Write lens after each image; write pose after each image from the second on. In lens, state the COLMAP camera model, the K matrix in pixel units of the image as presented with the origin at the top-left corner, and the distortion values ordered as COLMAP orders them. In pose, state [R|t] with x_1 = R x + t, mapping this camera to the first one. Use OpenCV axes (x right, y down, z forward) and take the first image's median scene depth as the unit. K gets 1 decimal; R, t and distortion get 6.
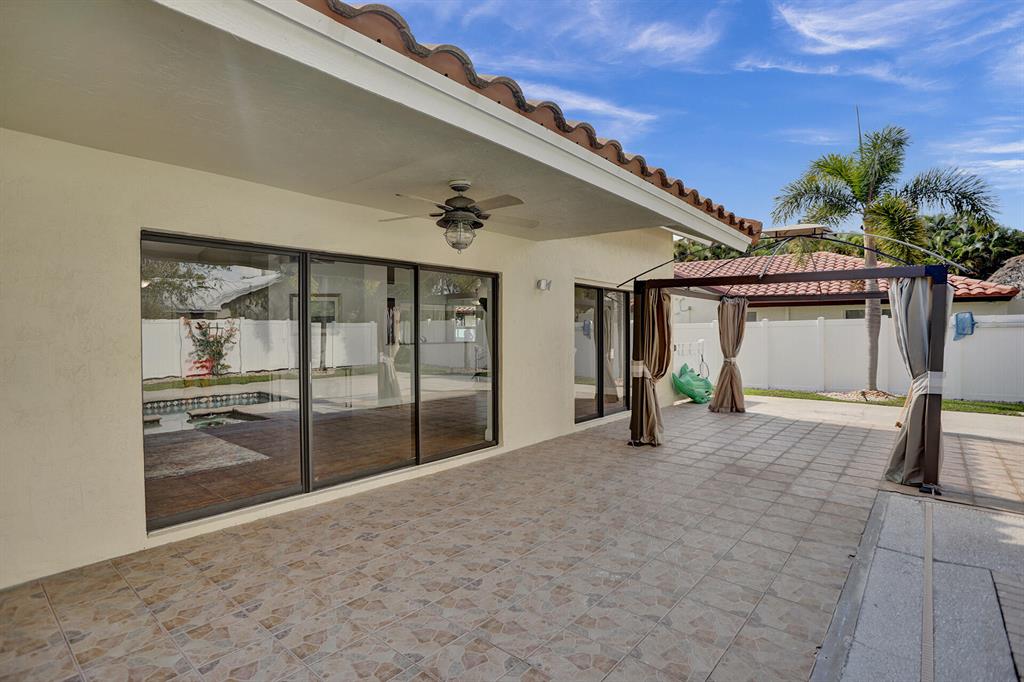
lens RADIAL K [[521.4, 0, 506.4], [0, 521.4, 337.8], [0, 0, 1]] dist [-0.072913, 0.029999]
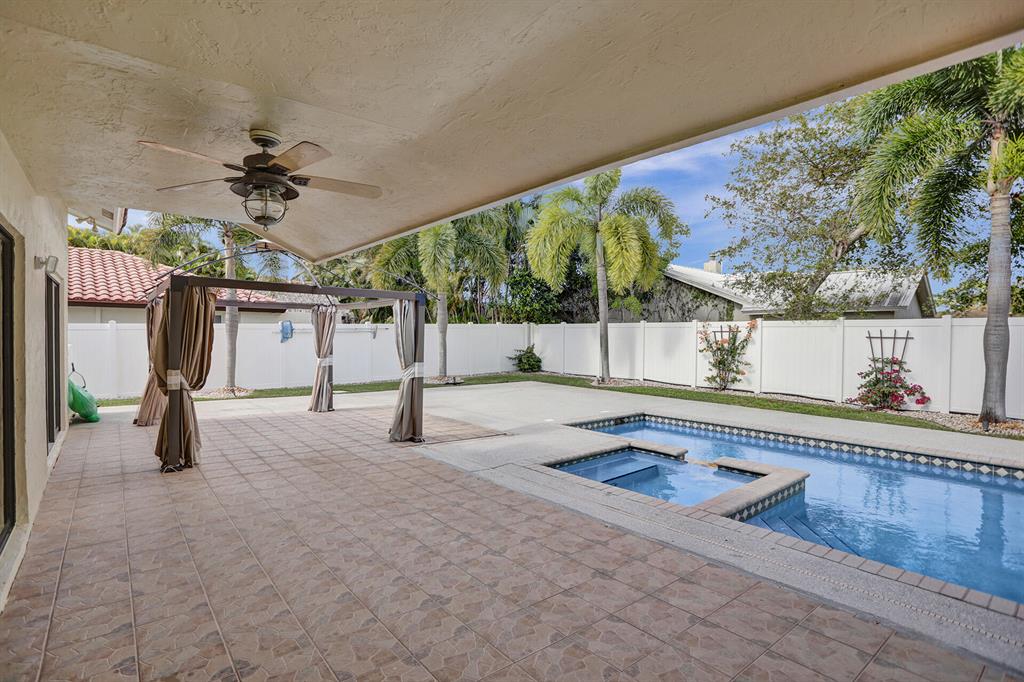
lens RADIAL K [[512.0, 0, 506.6], [0, 512.0, 335.5], [0, 0, 1]] dist [-0.065979, 0.031122]
pose [[0.182385, -0.000139, 0.983227, -0.604793], [0.010994, 0.999938, -0.001898, -0.006985], [-0.983166, 0.011156, 0.182375, 0.435725]]
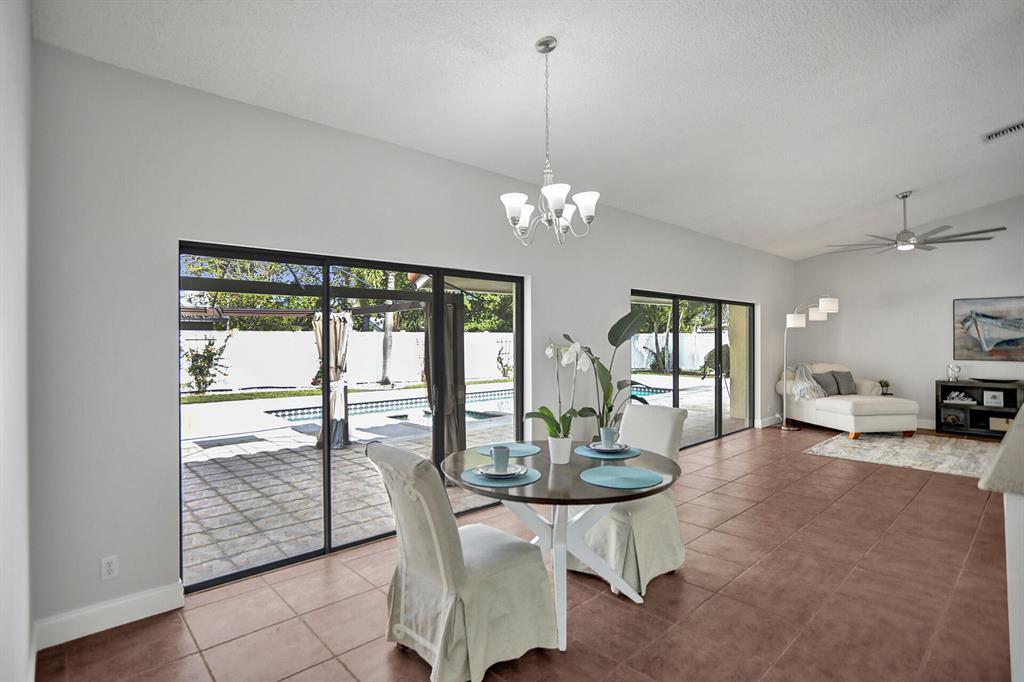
lens RADIAL K [[512.0, 0, 506.6], [0, 512.0, 335.5], [0, 0, 1]] dist [-0.065979, 0.031122]
pose [[-0.992206, 0.007574, 0.124380, 0.116449], [0.008743, 0.999923, 0.008858, -0.055552], [-0.124303, 0.009876, -0.992195, 2.527902]]
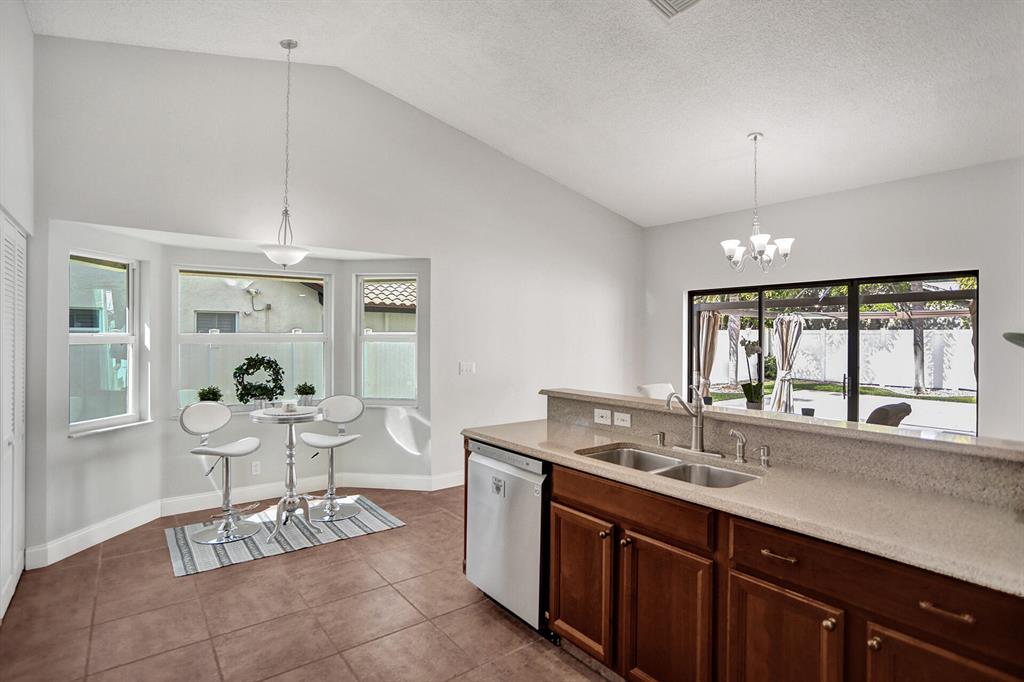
lens RADIAL K [[512.0, 0, 506.6], [0, 512.0, 335.5], [0, 0, 1]] dist [-0.065979, 0.031122]
pose [[0.209803, 0.005542, 0.977728, -0.810777], [0.008571, 0.999935, -0.007507, -0.045701], [-0.977706, 0.009955, 0.209742, 2.165416]]
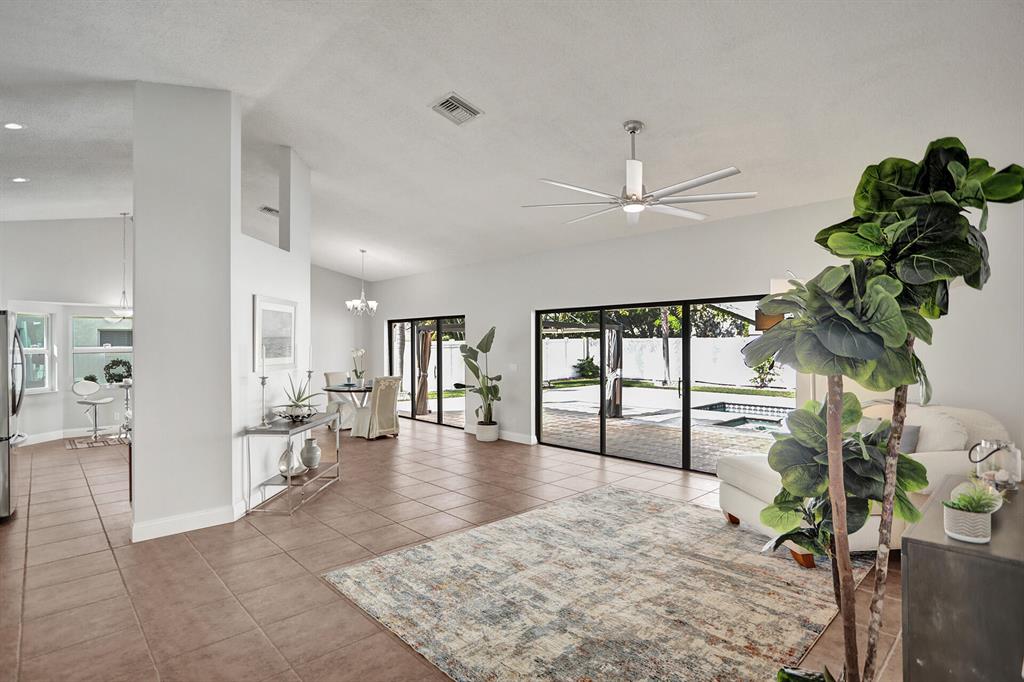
lens RADIAL K [[512.0, 0, 506.6], [0, 512.0, 335.5], [0, 0, 1]] dist [-0.065979, 0.031122]
pose [[0.129492, 0.018433, 0.991409, -1.614855], [0.017710, 0.999625, -0.020899, -0.042899], [-0.991422, 0.020264, 0.129117, 1.164720]]
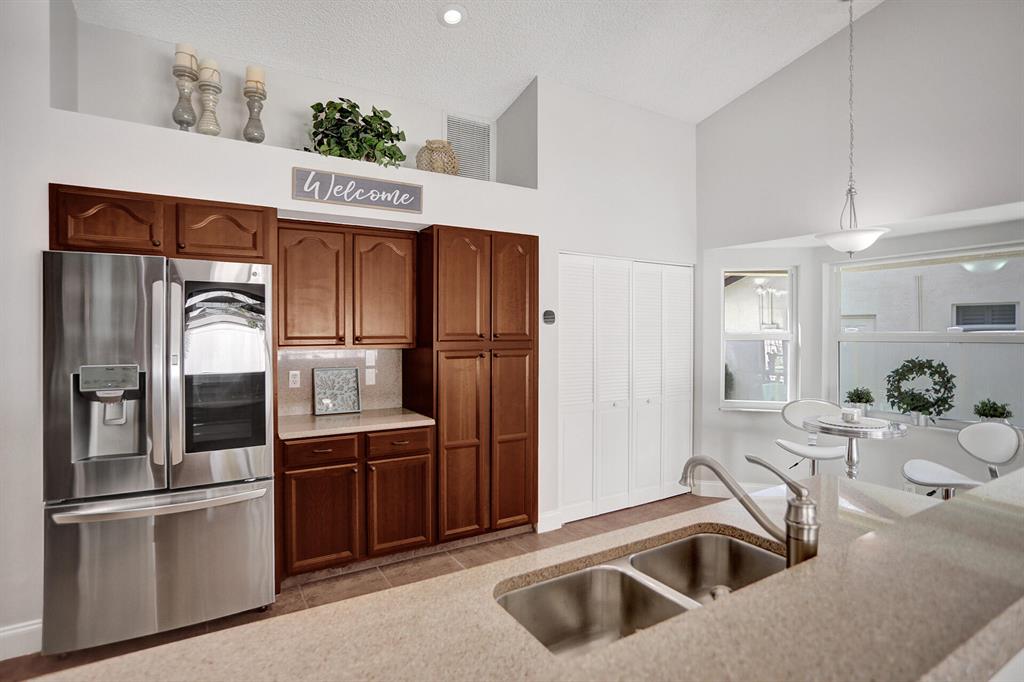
lens RADIAL K [[512.0, 0, 506.6], [0, 512.0, 335.5], [0, 0, 1]] dist [-0.065979, 0.031122]
pose [[0.945080, 0.007729, -0.326748, -0.339210], [-0.008705, 0.999961, -0.001526, -0.047385], [0.326724, 0.004286, 0.945110, 1.887567]]
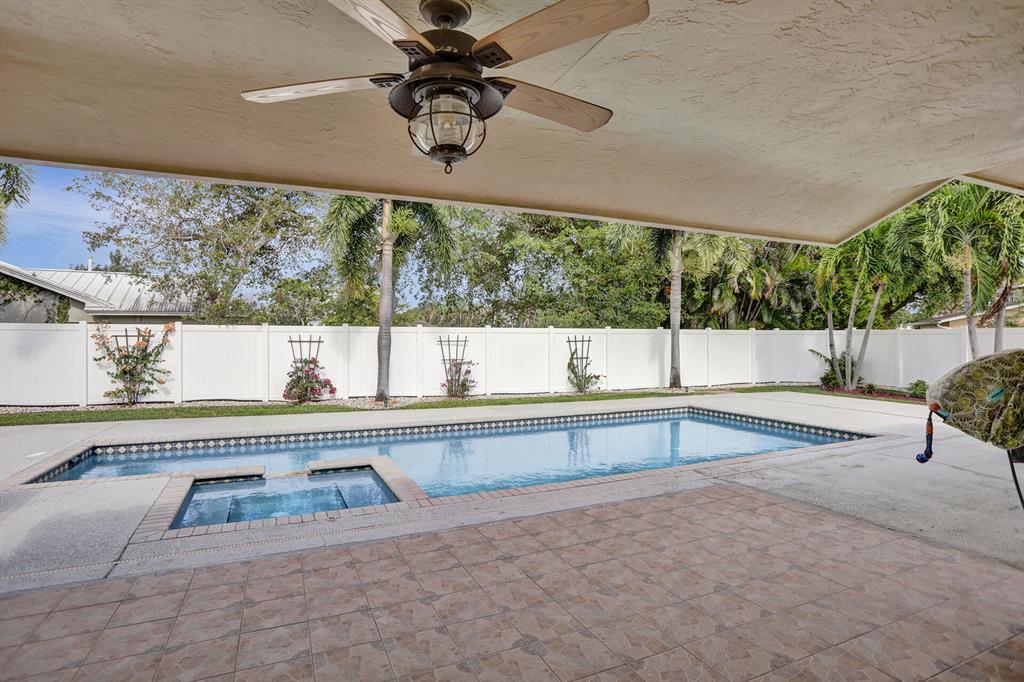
lens RADIAL K [[512.0, 0, 506.6], [0, 512.0, 335.5], [0, 0, 1]] dist [-0.065979, 0.031122]
pose [[-0.901964, 0.003409, 0.431798, -0.253033], [0.008340, 0.999920, 0.009526, -0.030288], [-0.431731, 0.012193, -0.901920, 1.108036]]
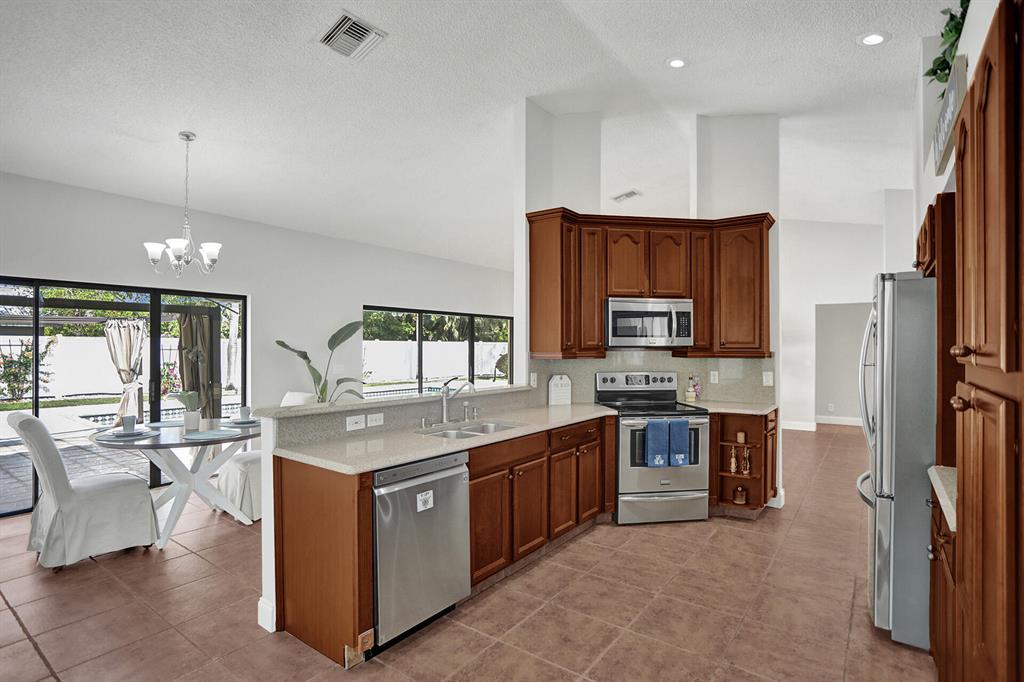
lens RADIAL K [[508.6, 0, 506.8], [0, 508.6, 346.3], [0, 0, 1]] dist [-0.064940, 0.028753]
pose [[-0.997727, 0.001259, -0.067381, -0.337706], [0.000299, 0.999898, 0.014254, -0.053652], [0.067392, 0.014201, -0.997626, 2.796986]]
